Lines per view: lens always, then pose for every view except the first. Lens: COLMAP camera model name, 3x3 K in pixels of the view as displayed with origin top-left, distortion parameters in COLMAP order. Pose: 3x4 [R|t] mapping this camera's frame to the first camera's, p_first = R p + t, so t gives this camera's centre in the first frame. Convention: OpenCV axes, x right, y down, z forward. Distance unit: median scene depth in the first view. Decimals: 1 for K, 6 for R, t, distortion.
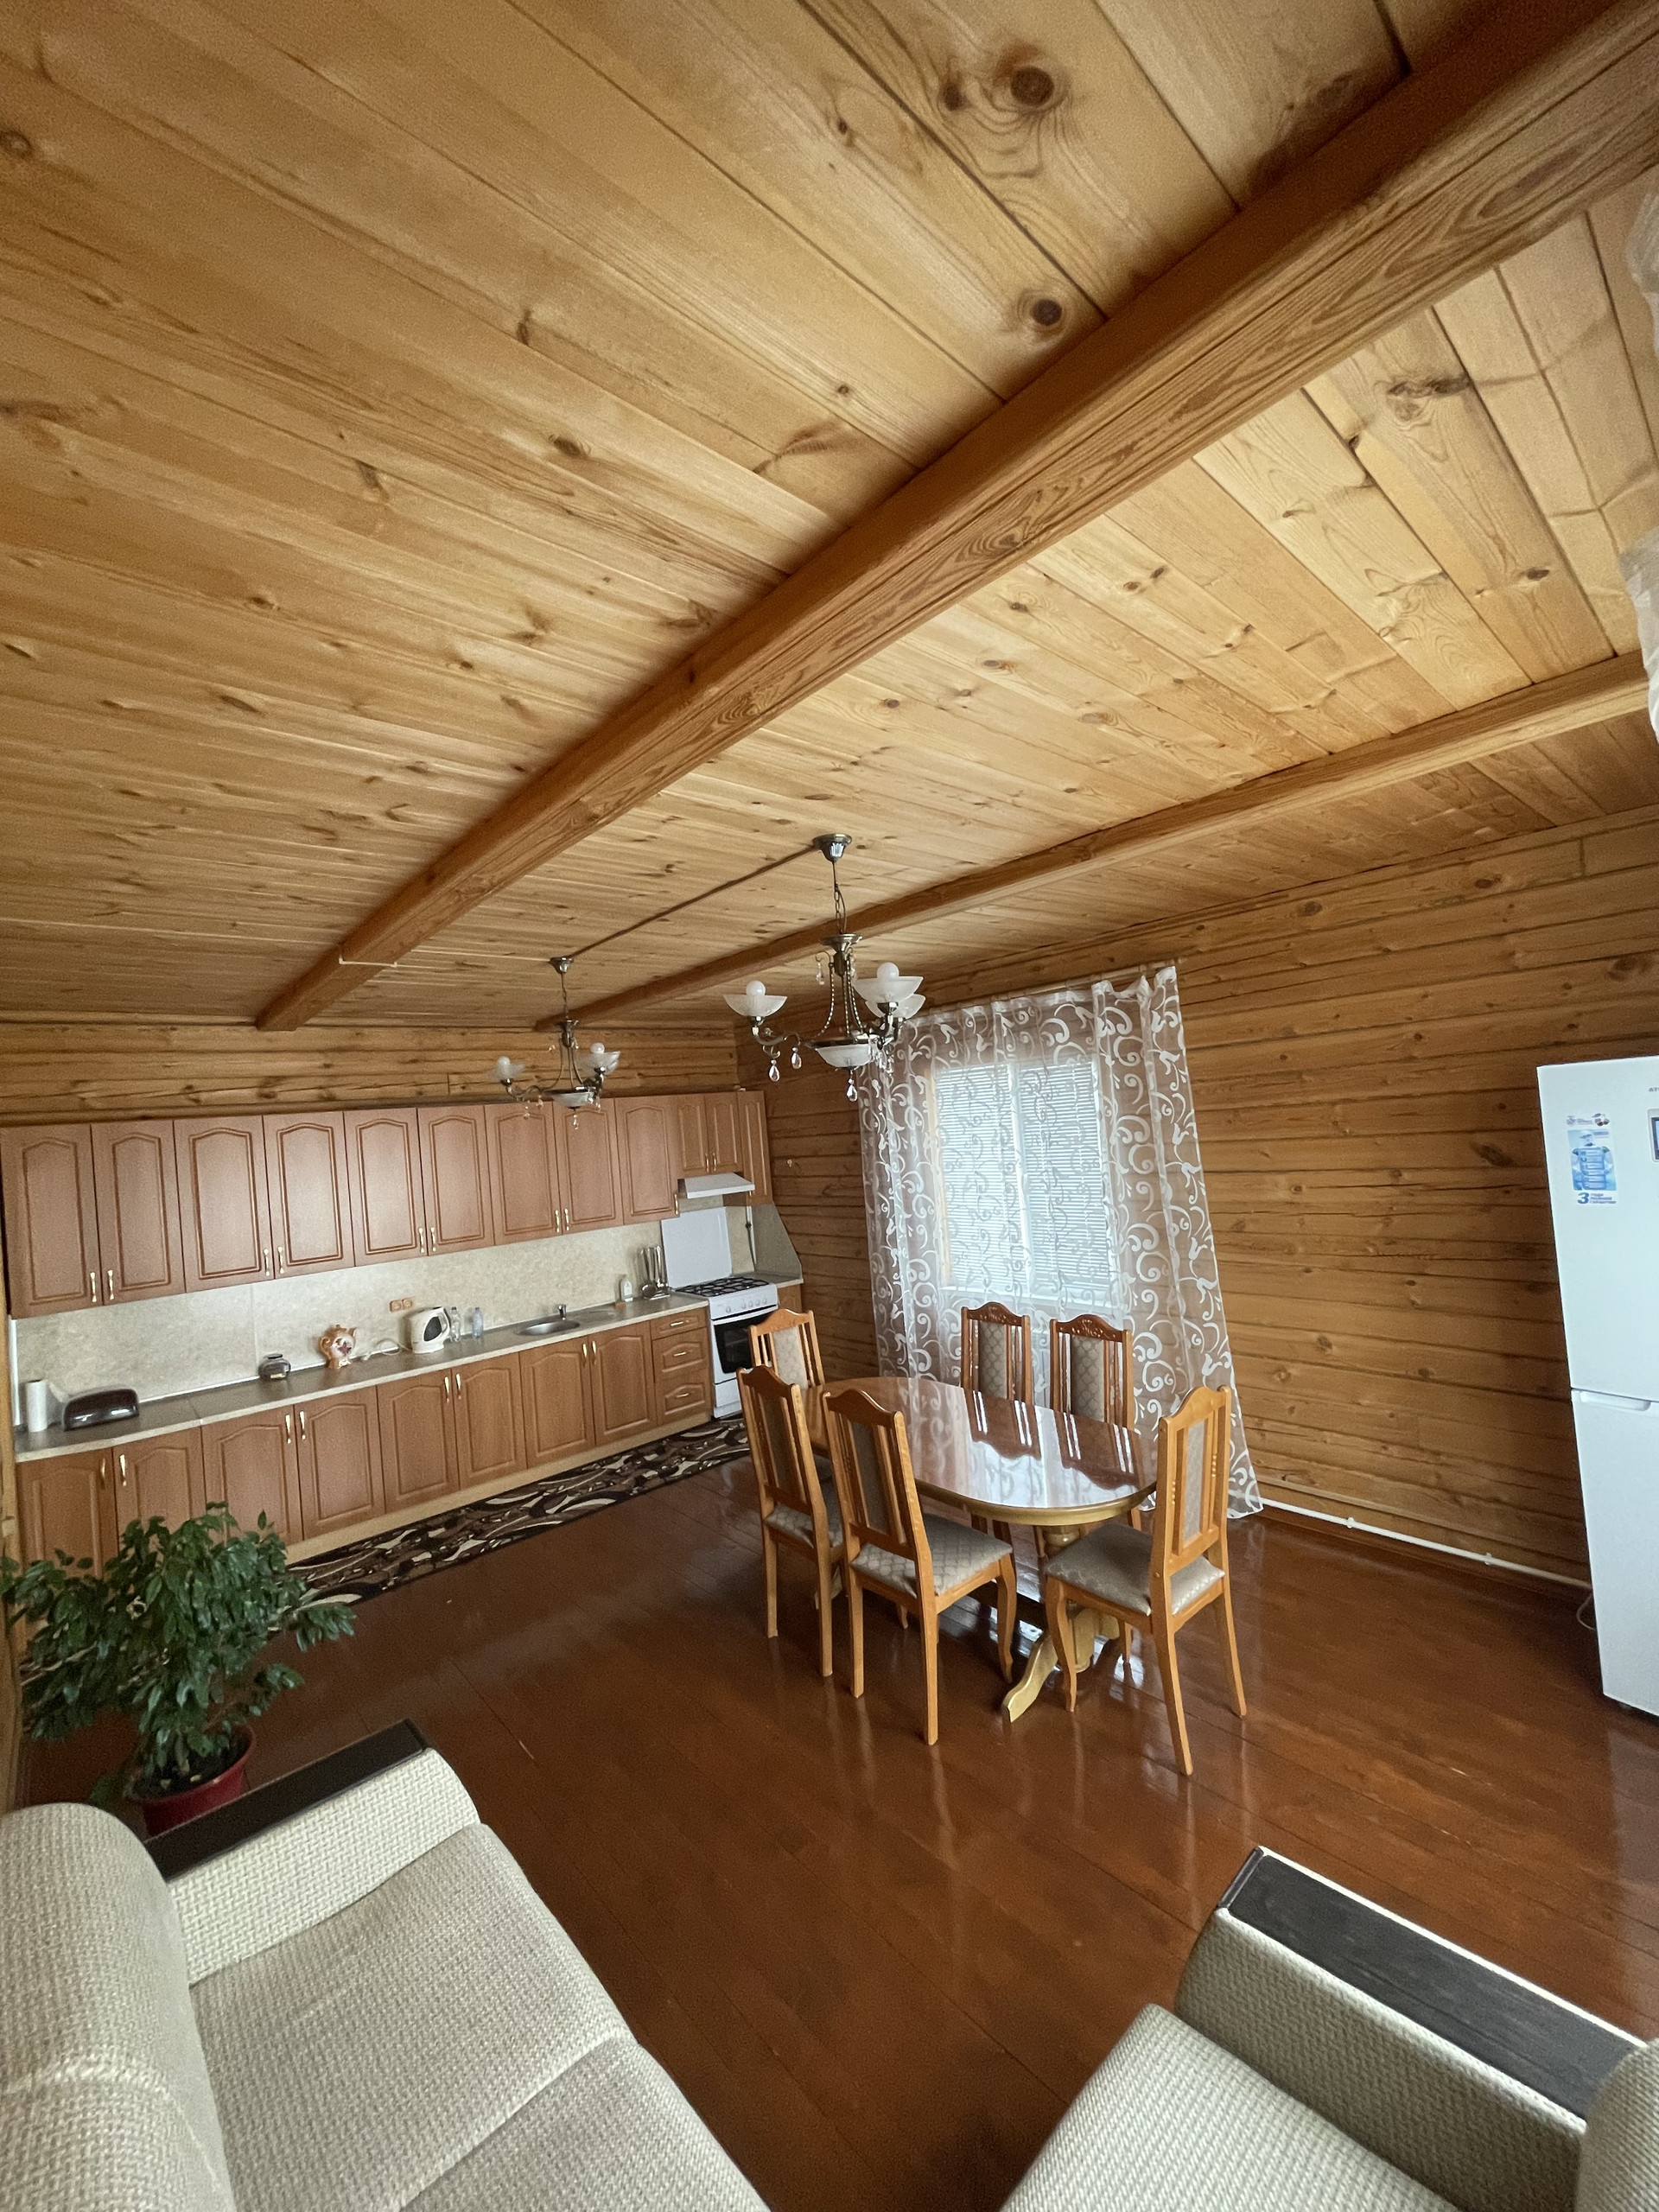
lens RADIAL K [[882.1, 0, 824.8], [0, 882.1, 1111.9], [0, 0, 1]] dist [-0.007935, -0.000230]
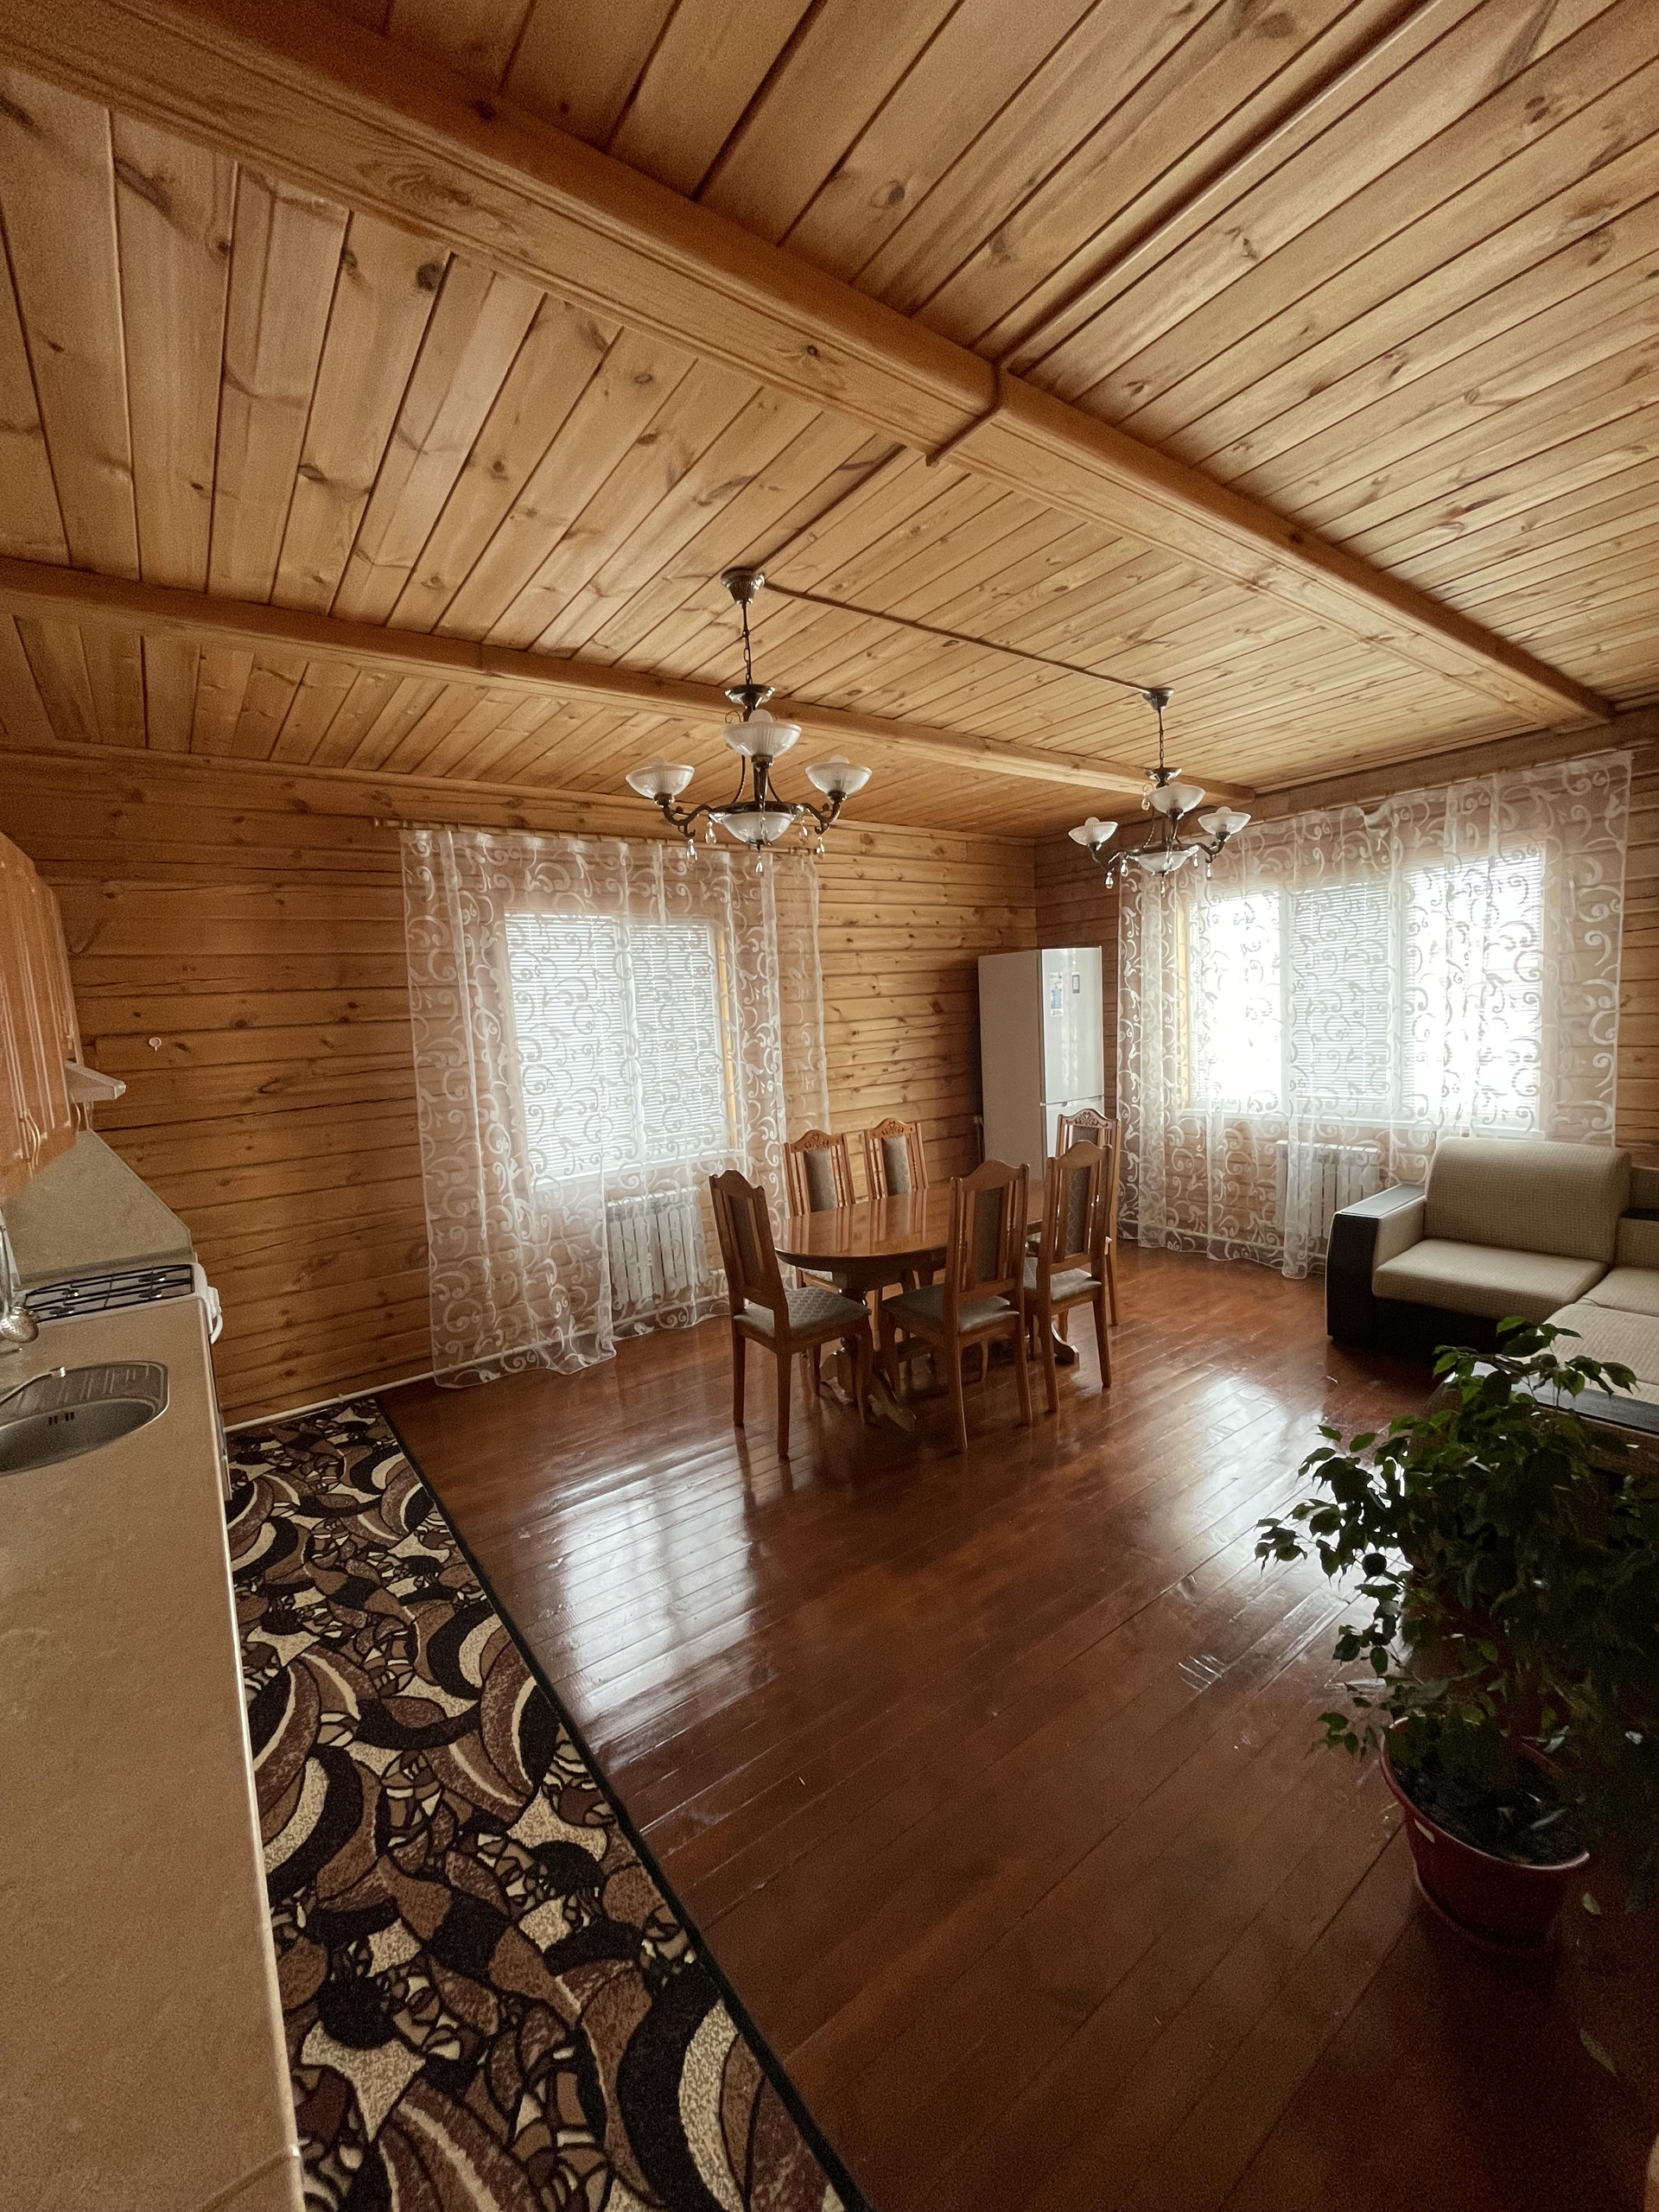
lens RADIAL K [[882.1, 0, 822.0], [0, 882.1, 1094.5], [0, 0, 1]] dist [-0.007935, -0.000230]
pose [[0.085328, -0.009677, 0.996306, -0.756394], [0.045969, 0.998926, 0.005765, 0.147534], [-0.995292, 0.045307, 0.085681, 0.776335]]
